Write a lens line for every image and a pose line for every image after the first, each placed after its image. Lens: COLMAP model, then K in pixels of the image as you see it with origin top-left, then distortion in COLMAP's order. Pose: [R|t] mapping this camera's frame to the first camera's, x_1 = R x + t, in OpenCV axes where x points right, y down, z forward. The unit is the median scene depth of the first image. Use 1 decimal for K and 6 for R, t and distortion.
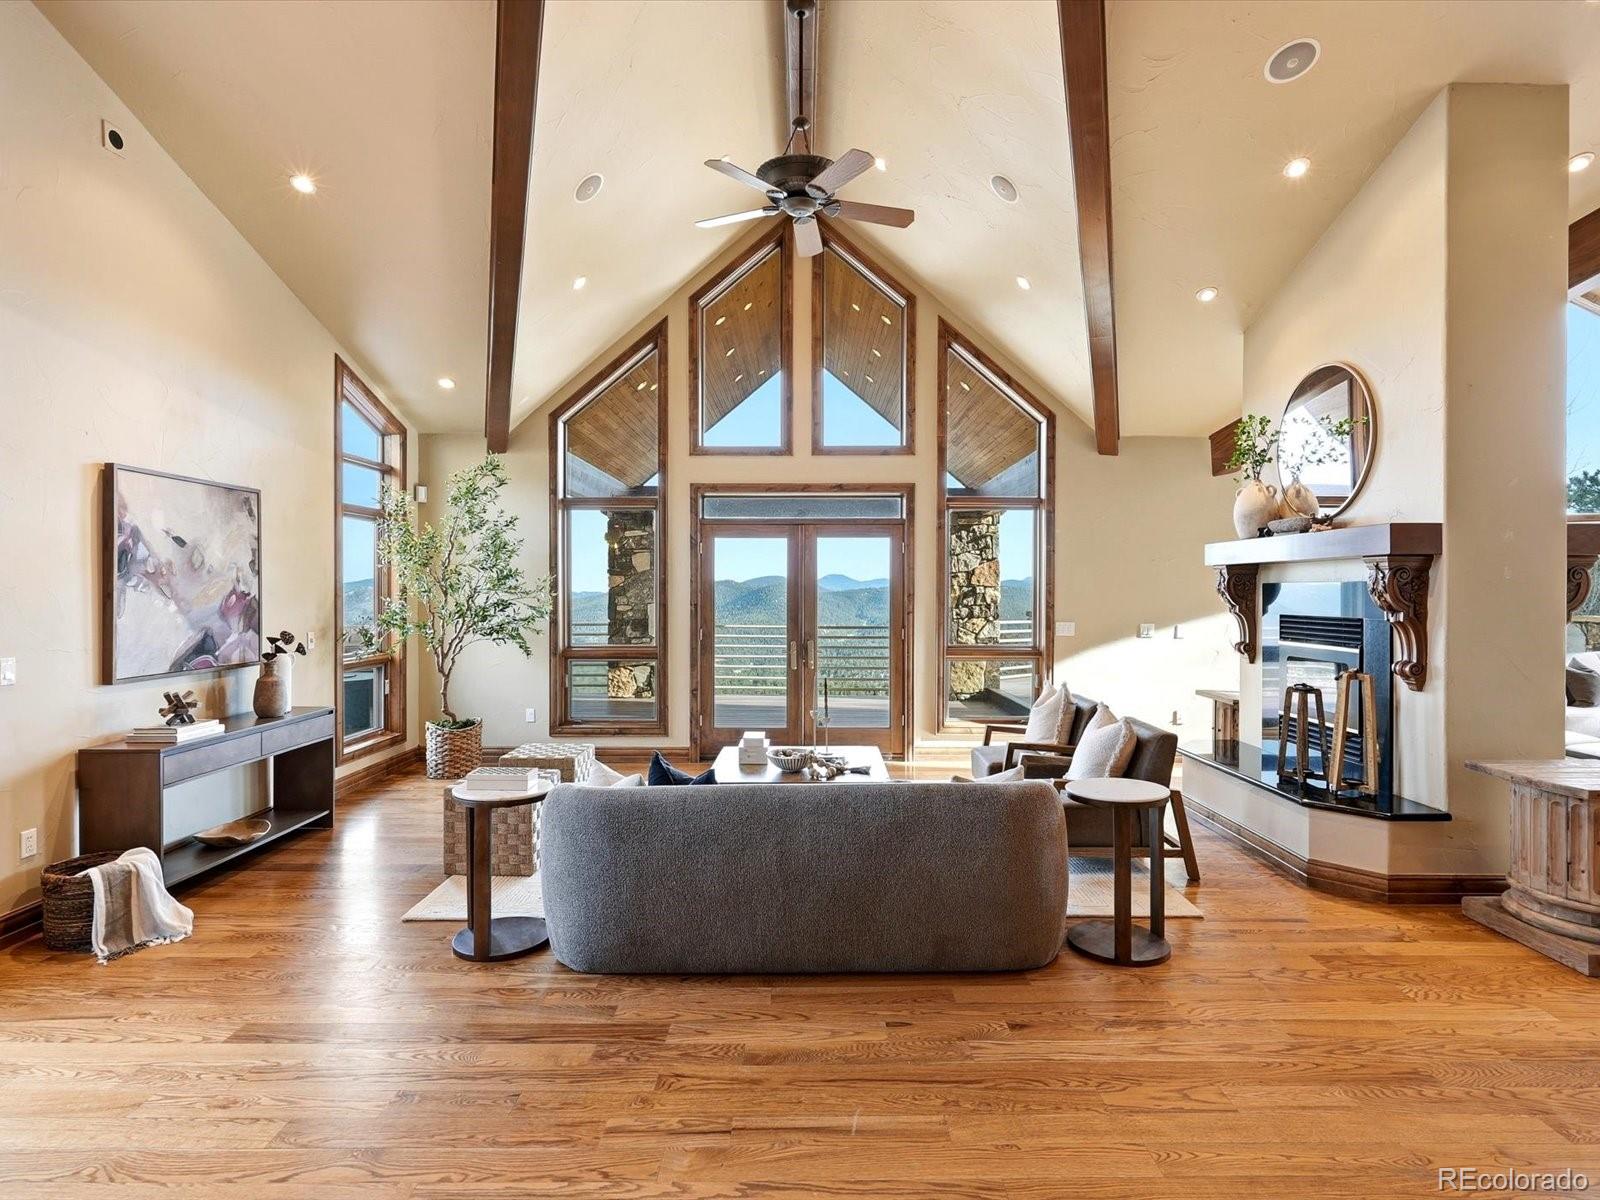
lens RADIAL K [[824.4, 0, 808.0], [0, 824.4, 597.1], [0, 0, 1]] dist [-0.001029, 0.002212]
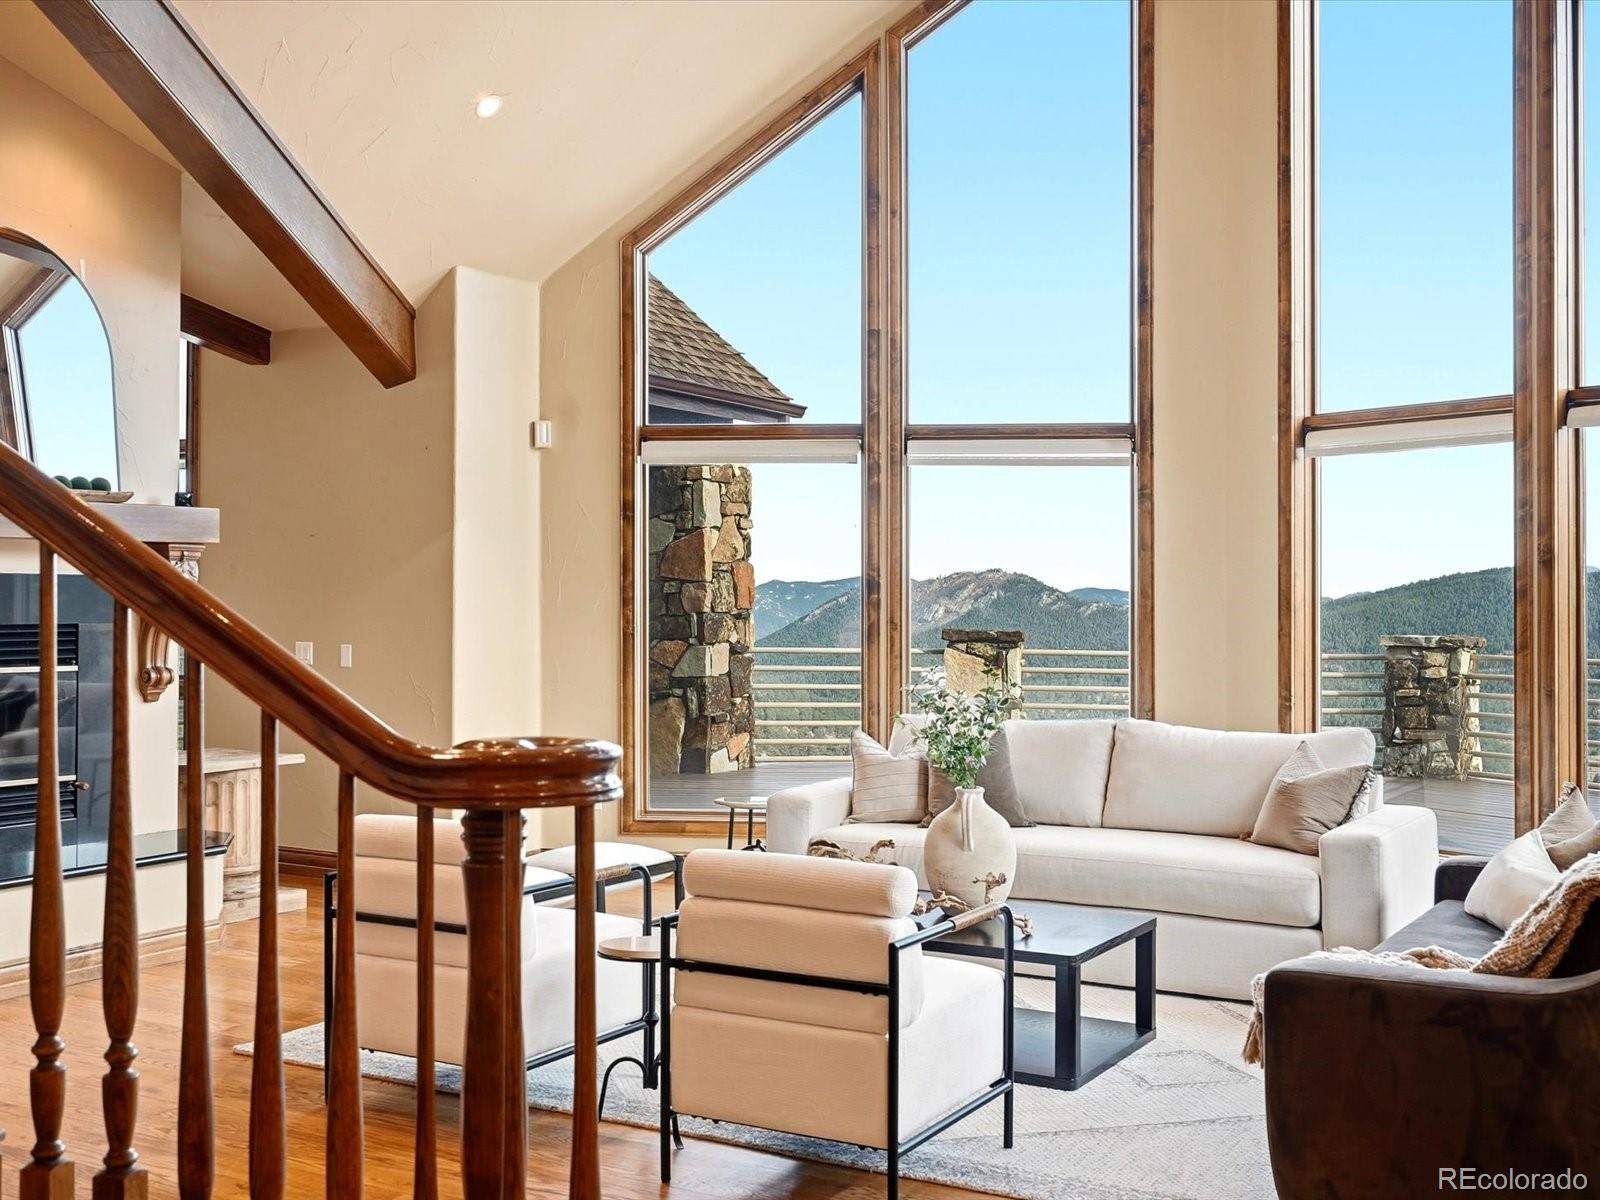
lens RADIAL K [[1785.1, 0, 797.0], [0, 1785.1, 587.4], [0, 0, 1]] dist [0.010401, 0.000000]
pose [[0.861022, -0.003570, -0.508555, 1.626821], [-0.002097, 0.999942, -0.010569, 0.006542], [0.508564, 0.010167, 0.860964, 0.074517]]
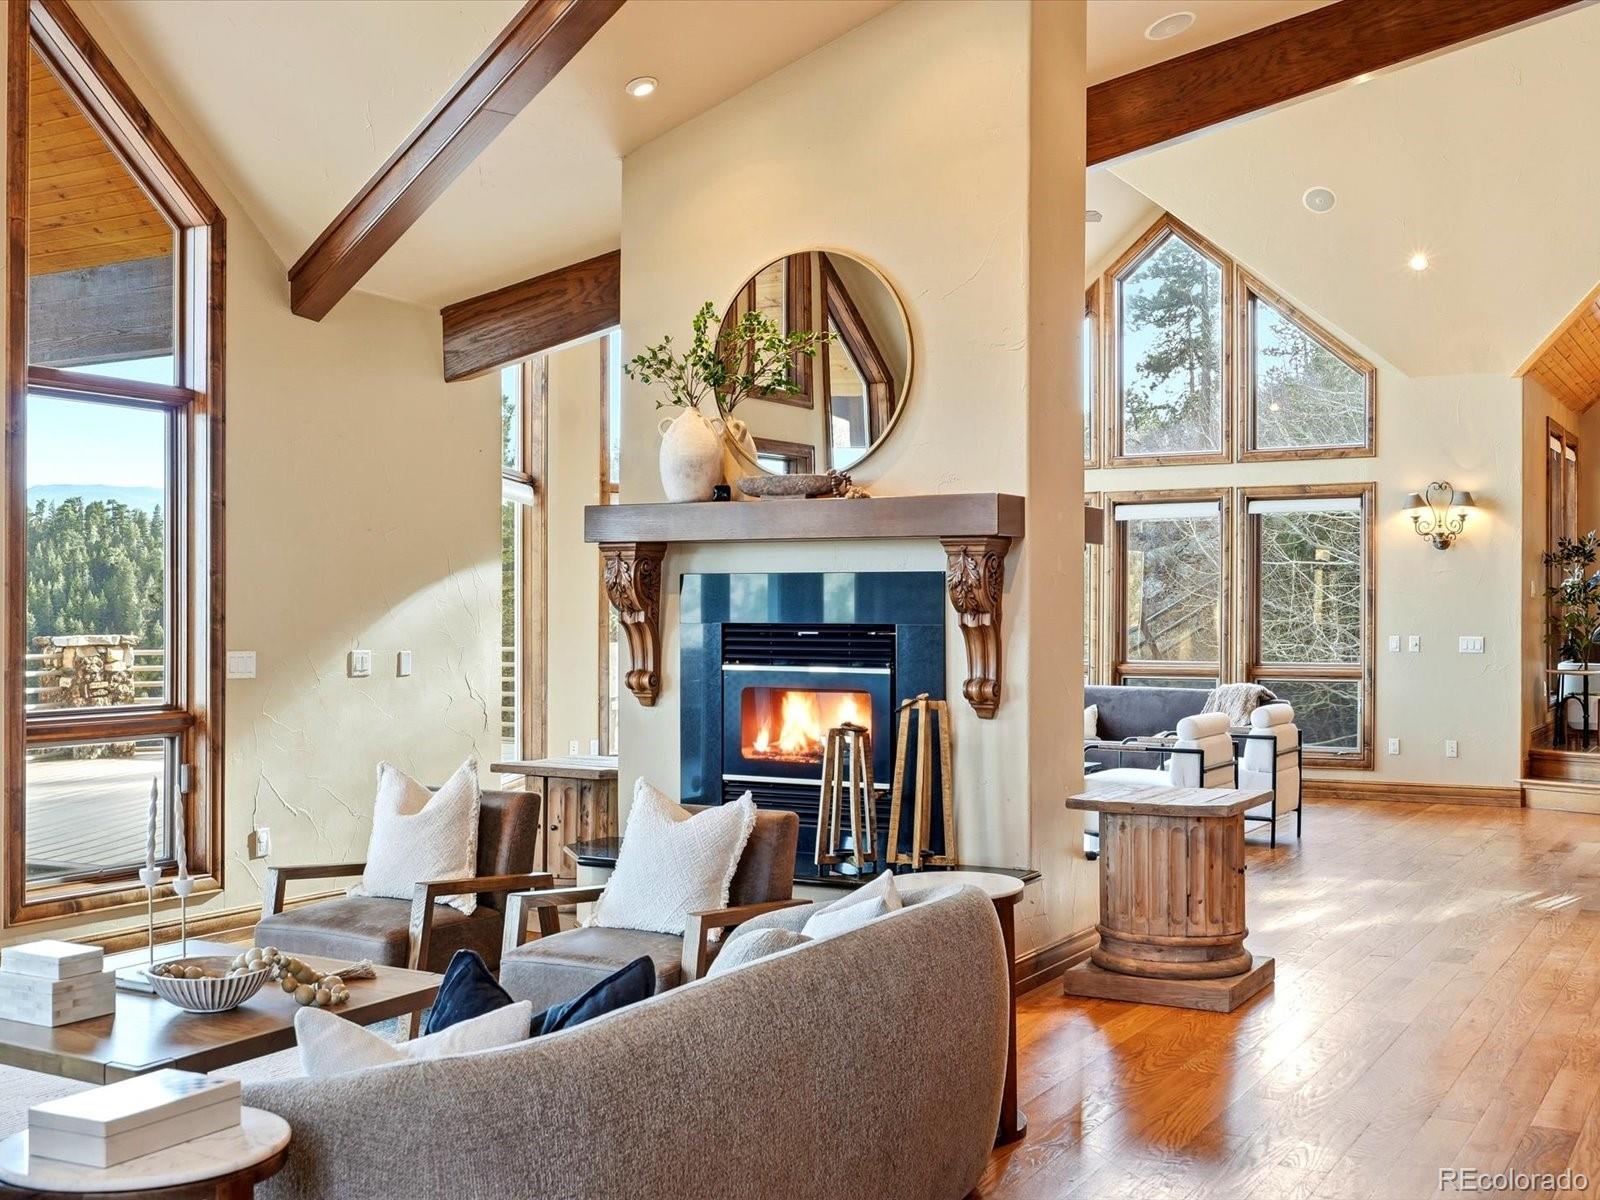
lens RADIAL K [[1785.1, 0, 791.4], [0, 1785.1, 597.5], [0, 0, 1]] dist [0.010401, 0.000000]
pose [[0.490221, 0.002382, 0.871595, -0.527079], [0.005919, 0.999964, -0.006062, 0.008534], [-0.871578, 0.008130, 0.490189, 0.244906]]
